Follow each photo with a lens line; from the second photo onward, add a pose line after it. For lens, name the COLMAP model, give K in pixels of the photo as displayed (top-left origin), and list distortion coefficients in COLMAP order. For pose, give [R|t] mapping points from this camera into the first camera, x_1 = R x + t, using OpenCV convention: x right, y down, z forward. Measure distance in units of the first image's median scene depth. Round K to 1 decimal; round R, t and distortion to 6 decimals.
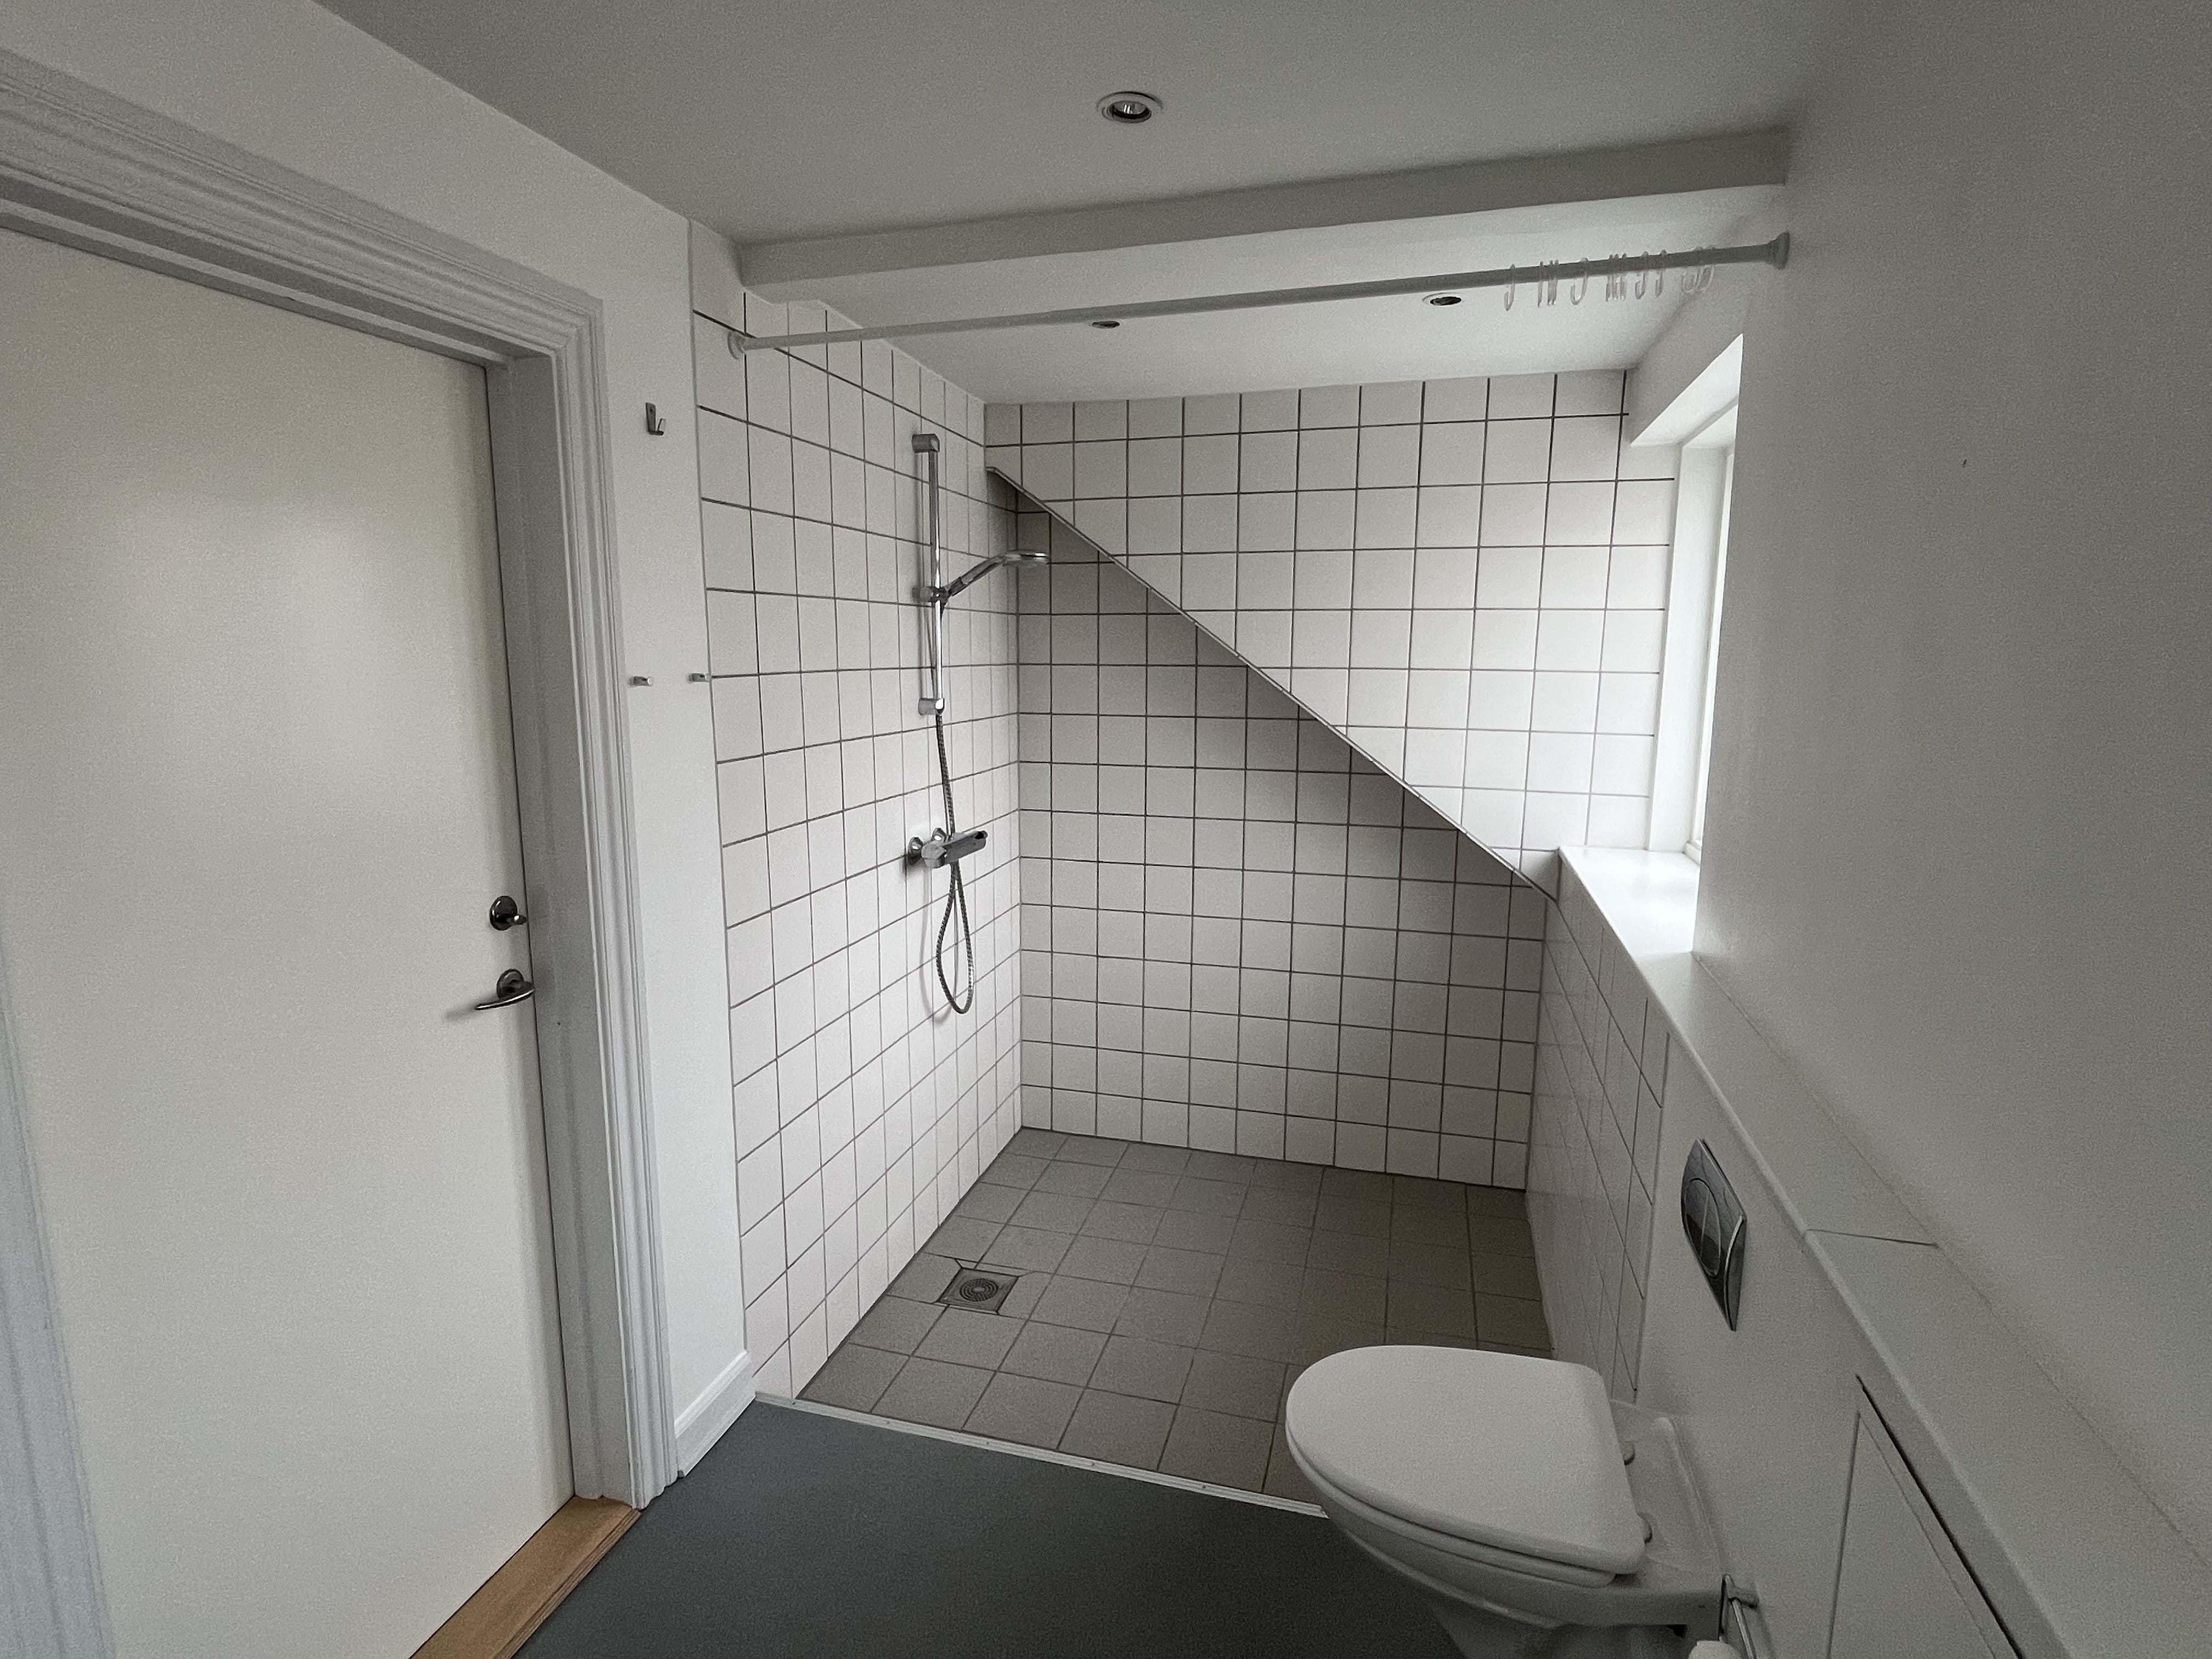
lens RADIAL K [[1134.6, 0, 1105.0], [0, 1134.6, 830.7], [0, 0, 1]] dist [-0.002317, -0.002464]
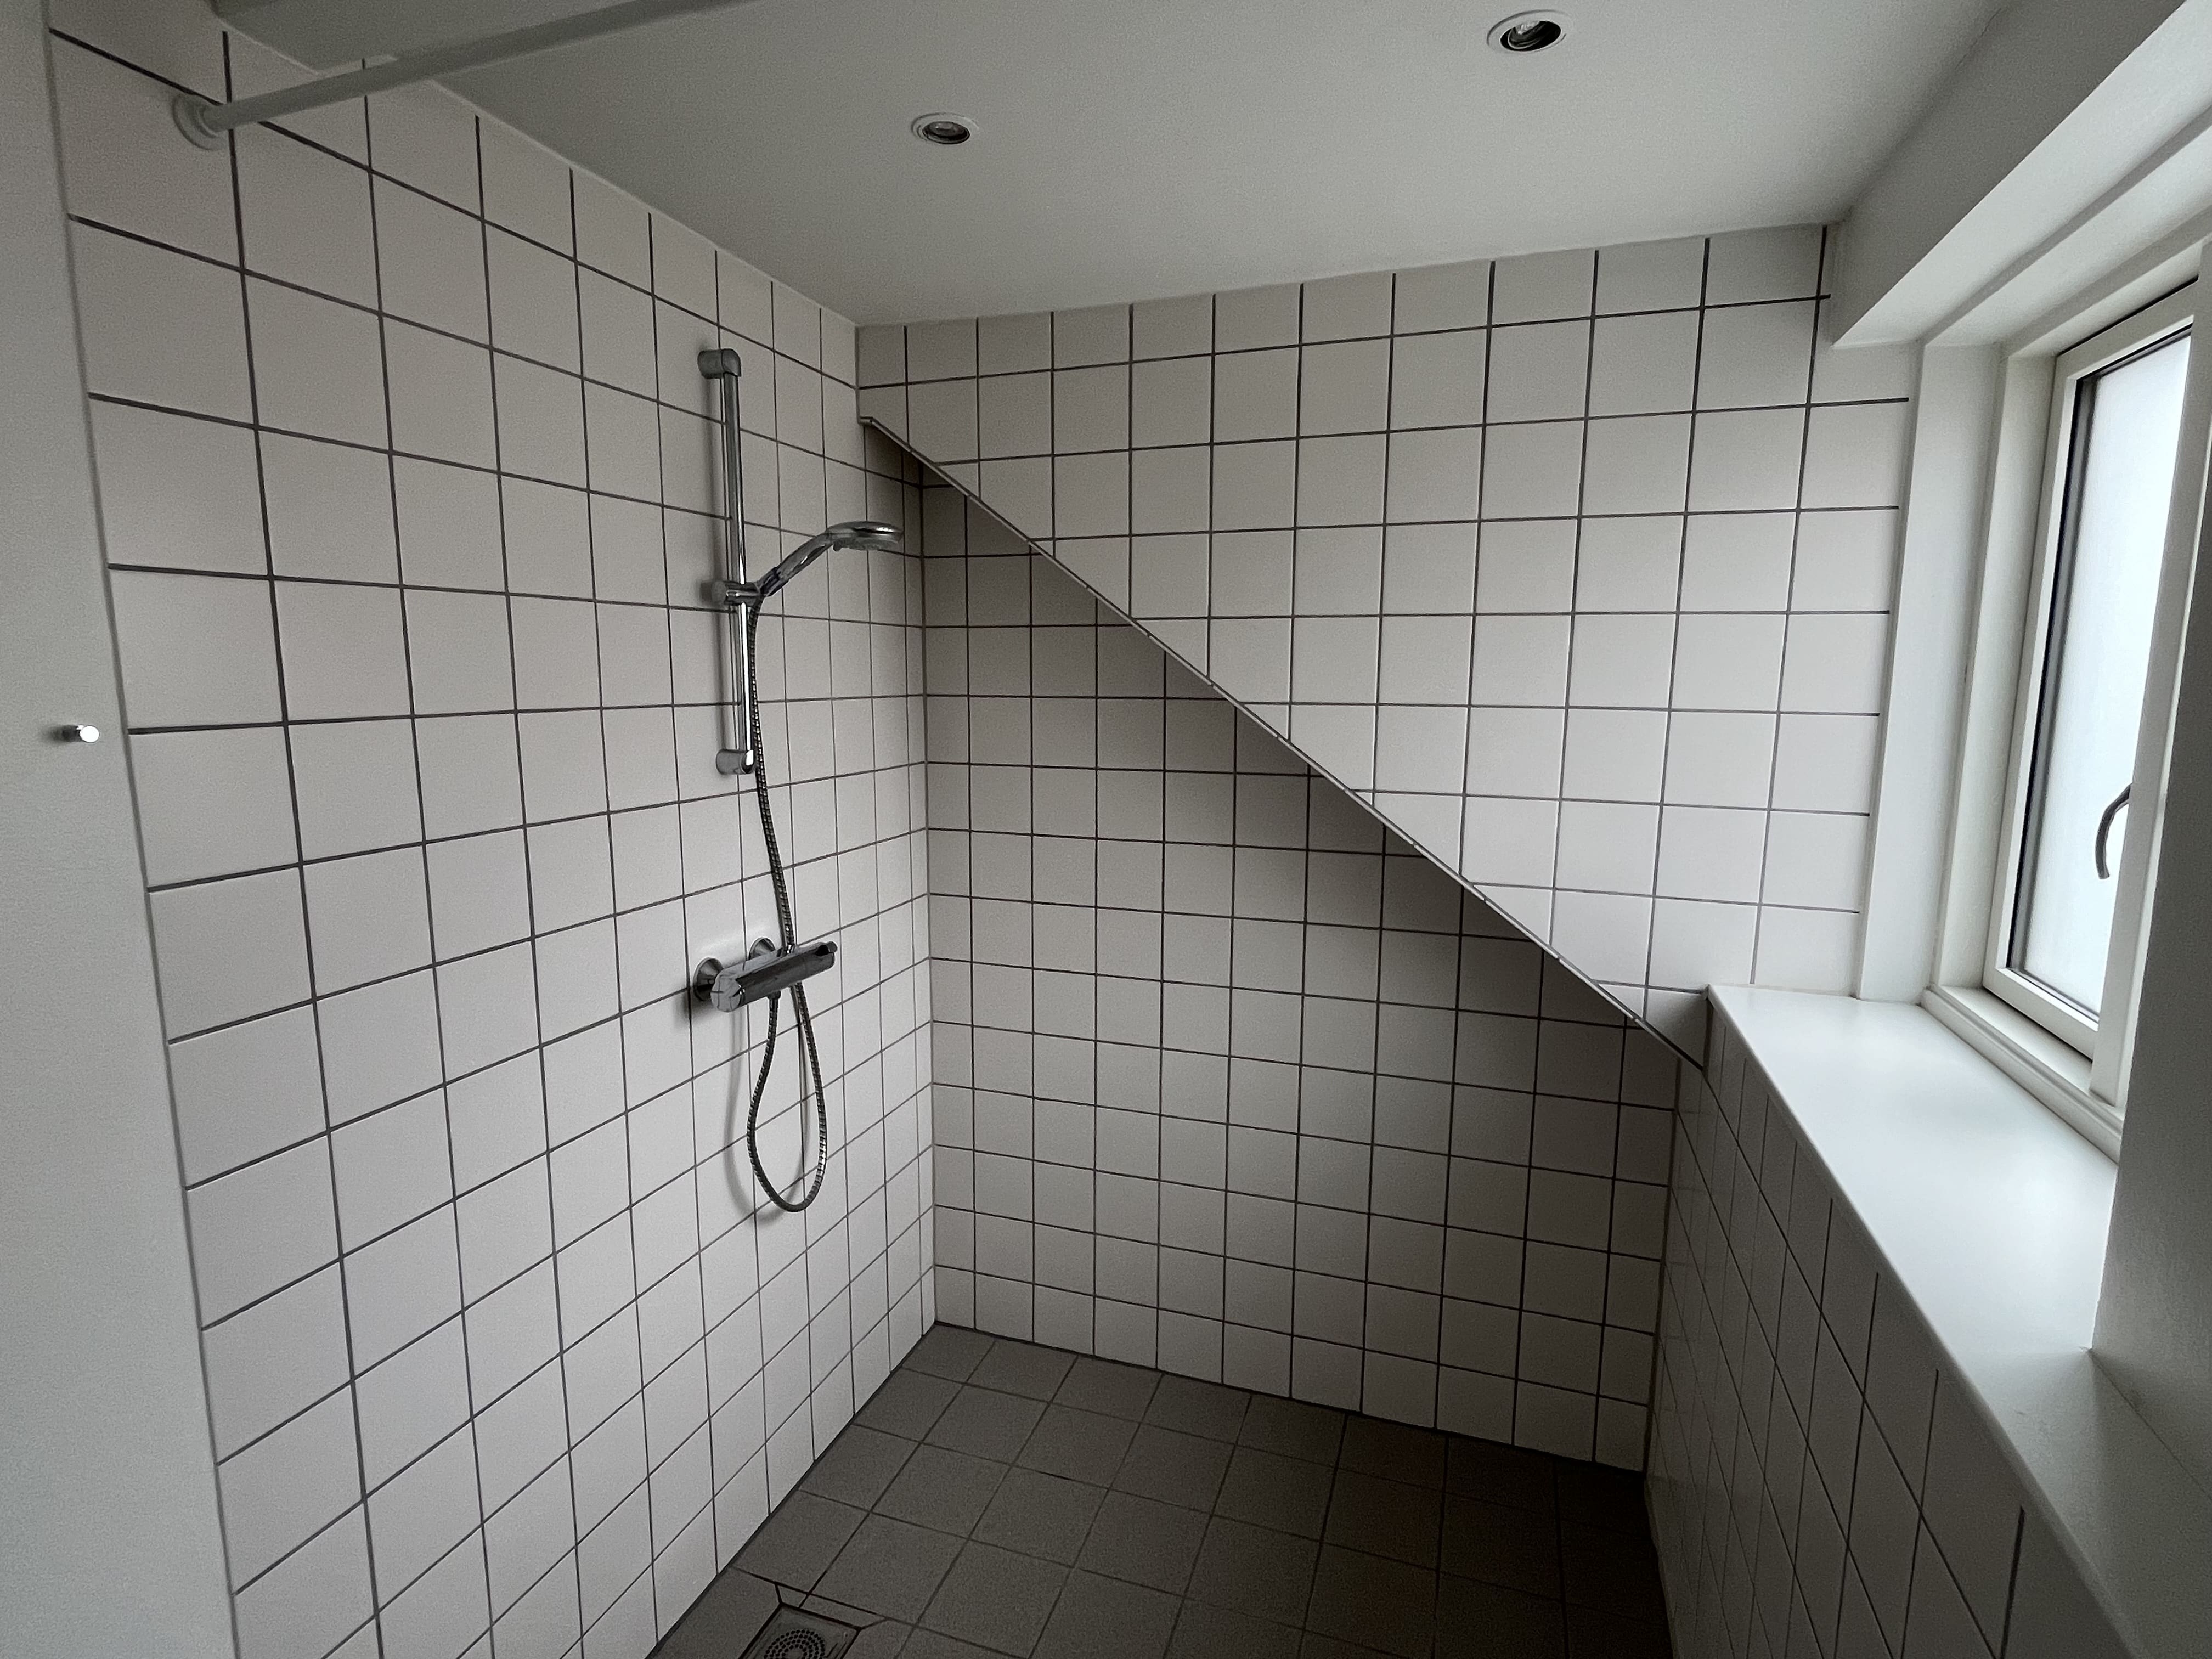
lens RADIAL K [[1134.6, 0, 1099.9], [0, 1134.6, 830.0], [0, 0, 1]] dist [-0.002317, -0.002464]
pose [[0.998076, 0.007923, -0.061495, 0.095232], [-0.009205, 0.999745, -0.020597, -0.055019], [0.061316, 0.021123, 0.997895, 0.331813]]
